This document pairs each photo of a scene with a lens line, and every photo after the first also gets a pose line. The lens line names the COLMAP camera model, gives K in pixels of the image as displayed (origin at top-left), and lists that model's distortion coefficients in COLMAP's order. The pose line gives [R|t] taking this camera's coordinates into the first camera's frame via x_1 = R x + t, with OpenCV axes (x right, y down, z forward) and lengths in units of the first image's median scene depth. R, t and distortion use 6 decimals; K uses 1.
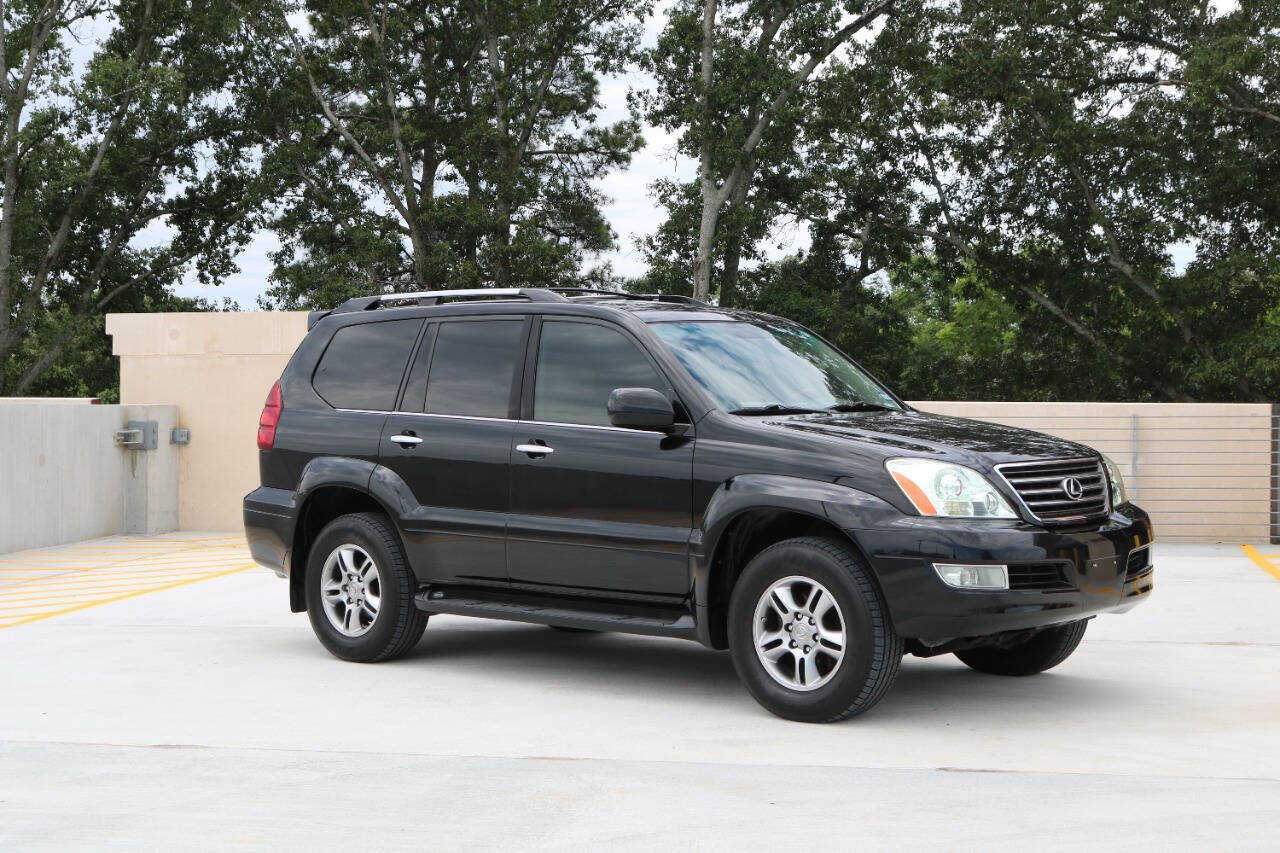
lens RADIAL K [[1884.9, 0, 637.0], [0, 1884.9, 423.7], [0, 0, 1]] dist [-0.035791, 0.000000]
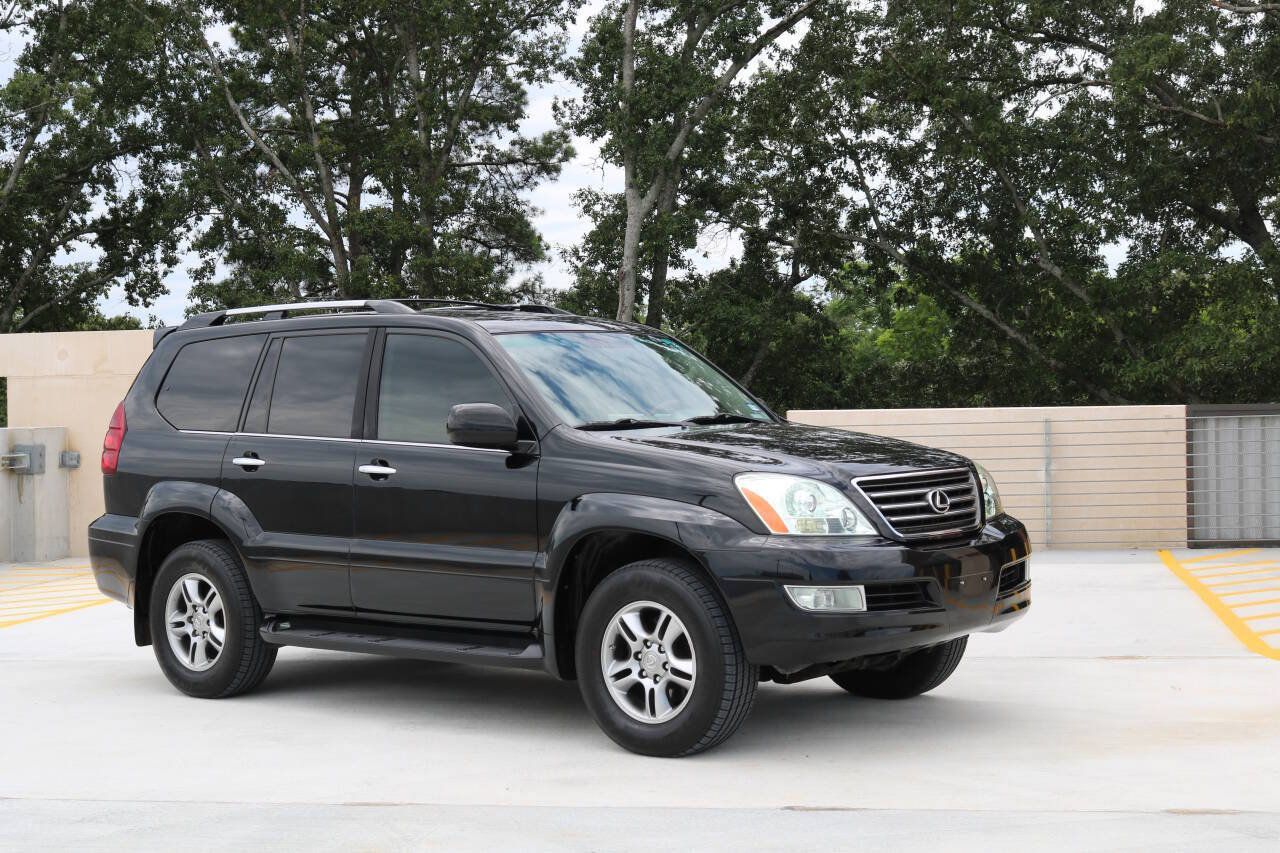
lens RADIAL K [[1884.9, 0, 631.6], [0, 1884.9, 421.8], [0, 0, 1]] dist [-0.035791, 0.000000]
pose [[0.999577, -0.018835, 0.022161, 0.044898], [0.018991, 0.999796, -0.006819, -0.001406], [-0.022028, 0.007237, 0.999731, 0.047542]]
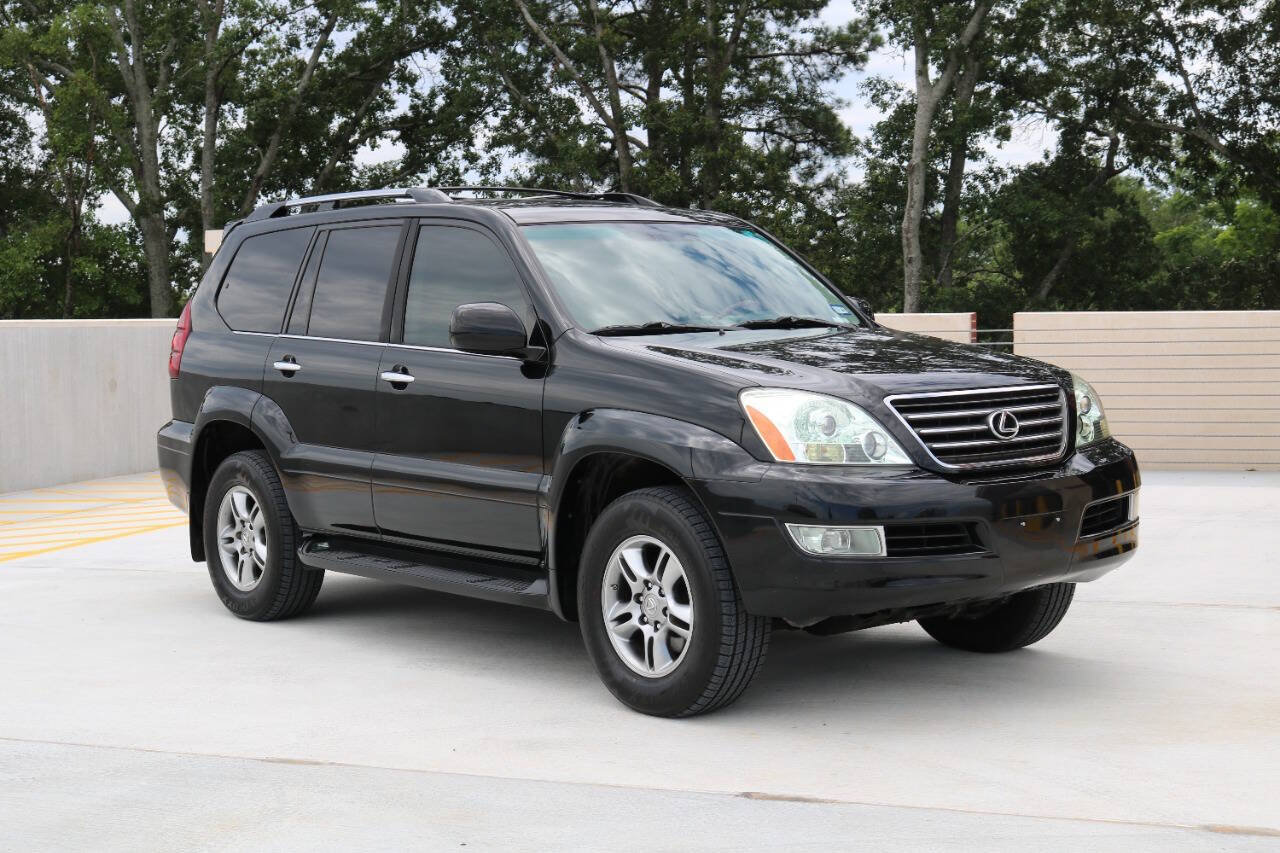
lens RADIAL K [[1884.9, 0, 639.1], [0, 1884.9, 429.2], [0, 0, 1]] dist [-0.035791, 0.000000]
pose [[0.987084, -0.002716, -0.160182, 0.160691], [0.010556, 0.998786, 0.048119, -0.002417], [0.159857, -0.049188, 0.985914, 0.157841]]
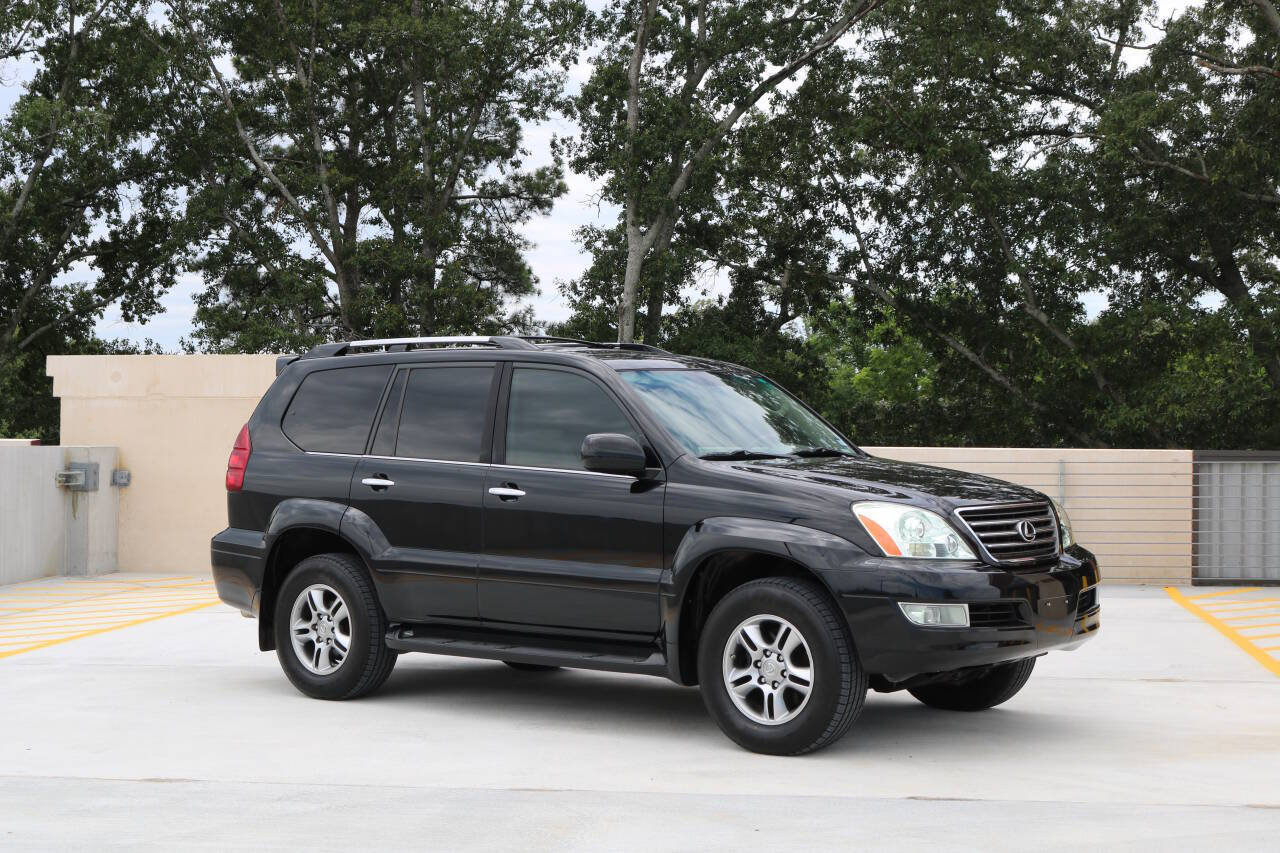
lens RADIAL K [[1884.9, 0, 635.9], [0, 1884.9, 418.0], [0, 0, 1]] dist [-0.035791, 0.000000]
pose [[0.998863, 0.004955, 0.047413, -0.028108], [-0.003723, 0.999654, -0.026031, -0.000338], [-0.047525, 0.025825, 0.998536, -0.030782]]
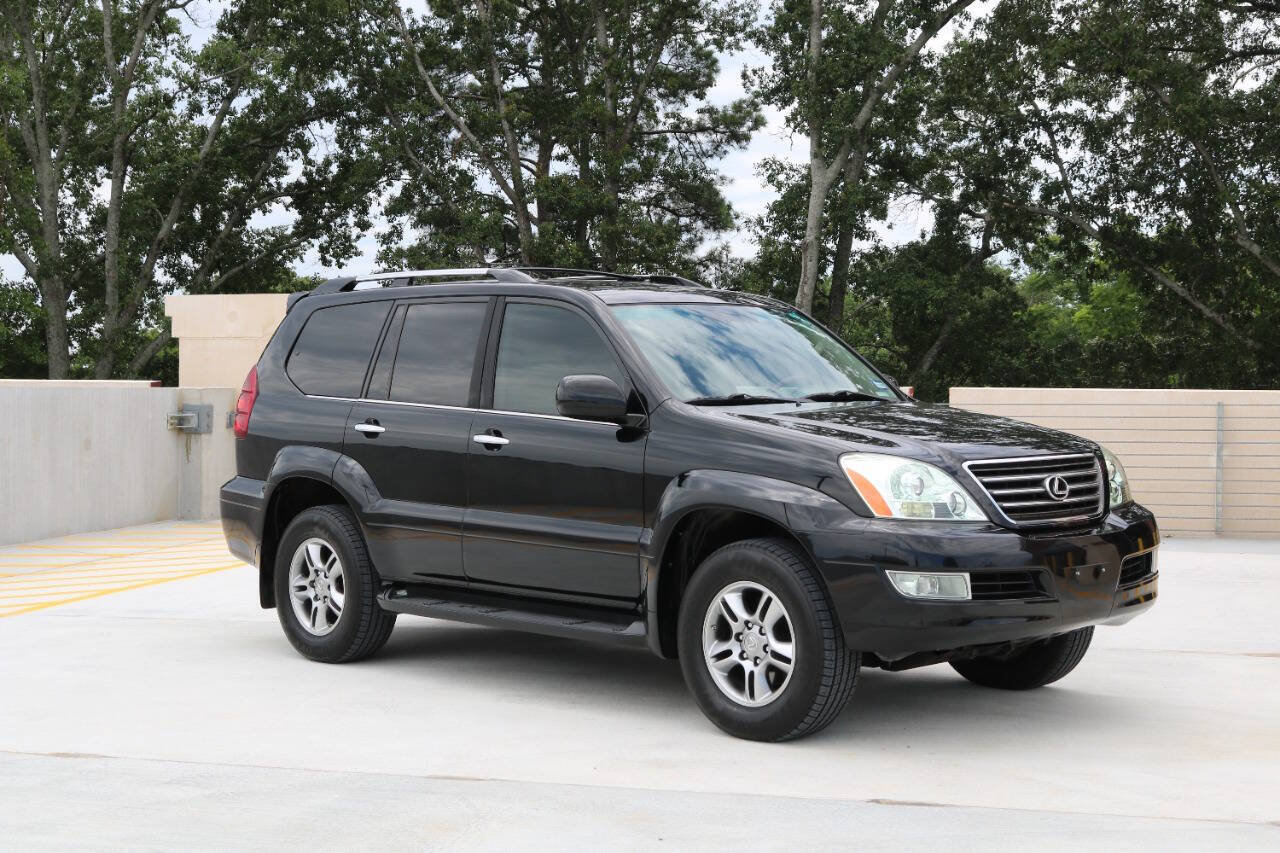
lens RADIAL K [[1884.9, 0, 638.4], [0, 1884.9, 426.1], [0, 0, 1]] dist [-0.035791, 0.000000]
pose [[0.996837, 0.005174, -0.079309, 0.079371], [-0.004317, 0.999931, 0.010967, -0.003331], [0.079360, -0.010590, 0.996790, 0.063239]]
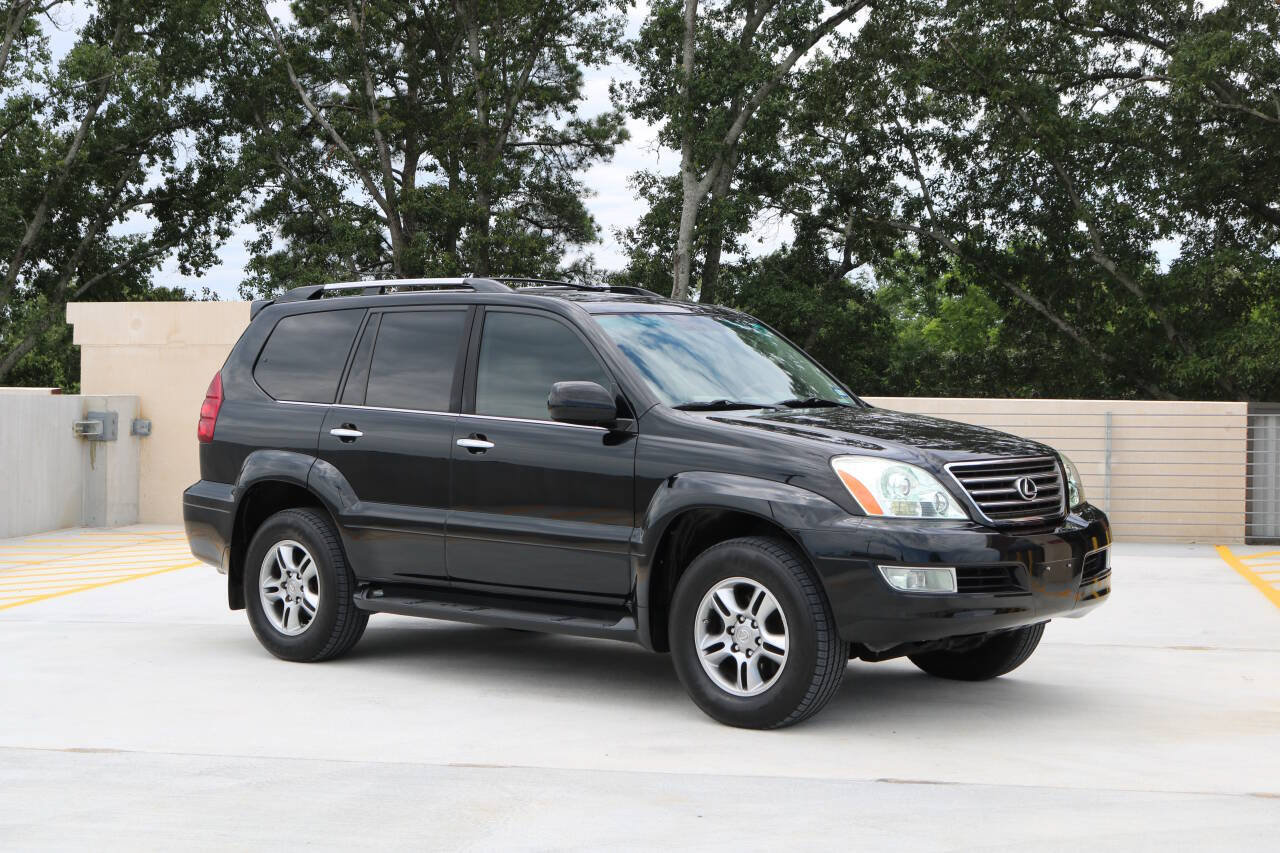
lens RADIAL K [[1884.9, 0, 636.5], [0, 1884.9, 424.9], [0, 0, 1]] dist [-0.035791, 0.000000]
pose [[0.999963, 0.006960, 0.005110, 0.020158], [-0.006979, 0.999968, 0.003834, -0.000428], [-0.005083, -0.003870, 0.999980, 0.026667]]
